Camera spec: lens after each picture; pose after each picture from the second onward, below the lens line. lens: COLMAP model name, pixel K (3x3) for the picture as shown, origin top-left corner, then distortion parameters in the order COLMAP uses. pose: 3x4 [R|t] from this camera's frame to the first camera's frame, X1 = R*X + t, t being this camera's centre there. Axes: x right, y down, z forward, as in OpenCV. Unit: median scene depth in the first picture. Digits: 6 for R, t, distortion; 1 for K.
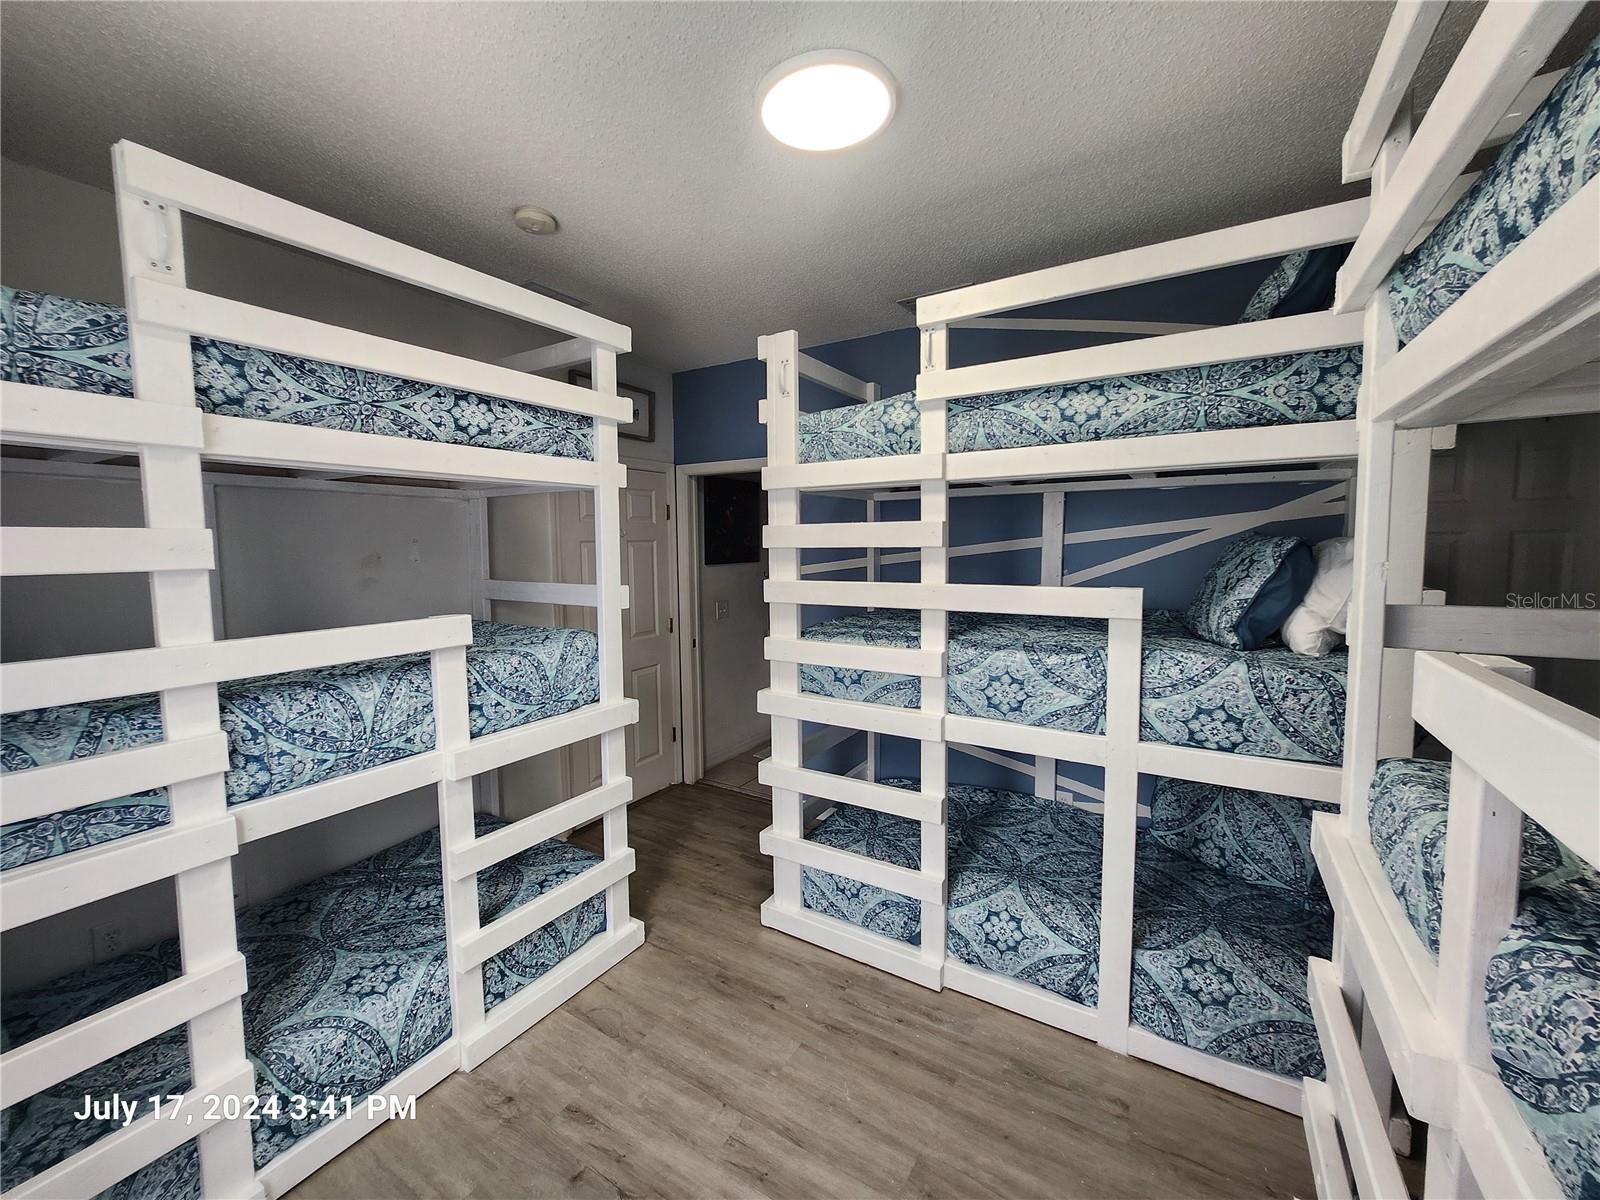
lens RADIAL K [[627.9, 0, 788.9], [0, 627.9, 593.3], [0, 0, 1]] dist [-0.001546, -0.000798]
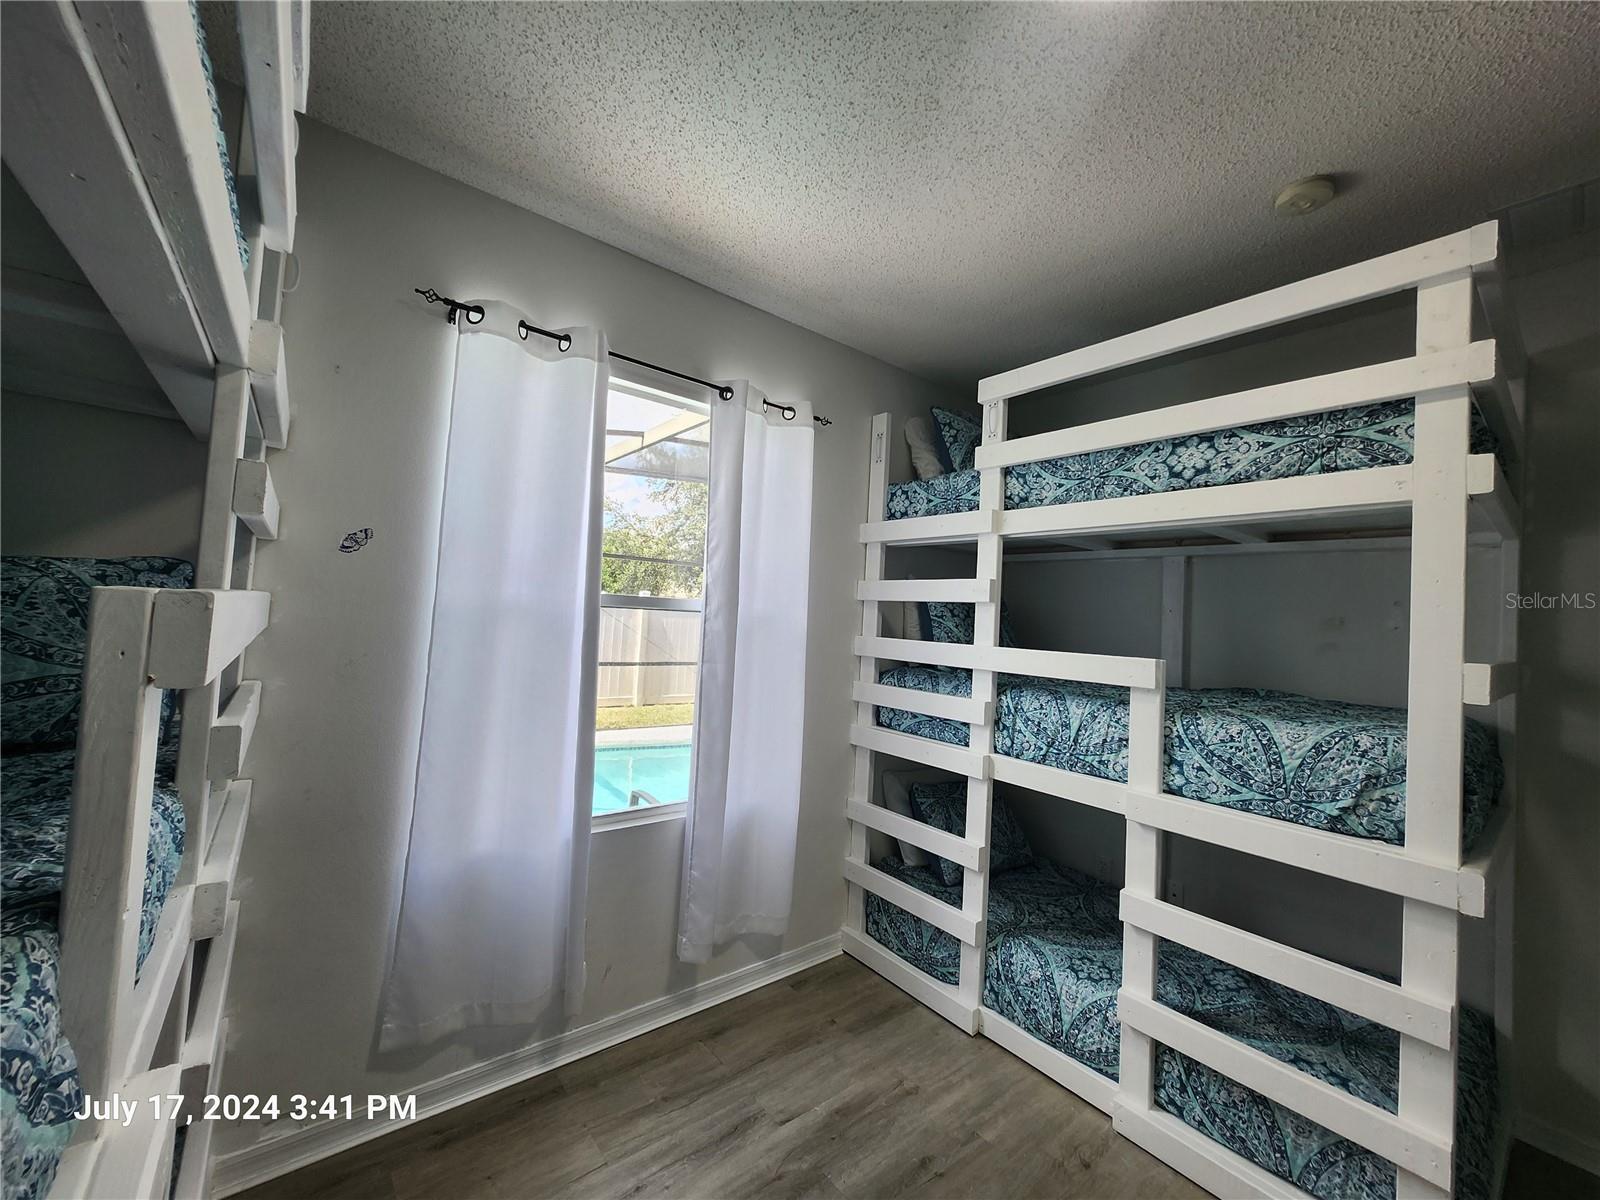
lens RADIAL K [[627.9, 0, 788.9], [0, 627.9, 593.3], [0, 0, 1]] dist [-0.001546, -0.000798]
pose [[-0.329340, -0.040460, -0.943344, 0.624086], [-0.124348, 0.992238, 0.000856, 0.001866], [0.935987, 0.117585, -0.331815, 0.777622]]
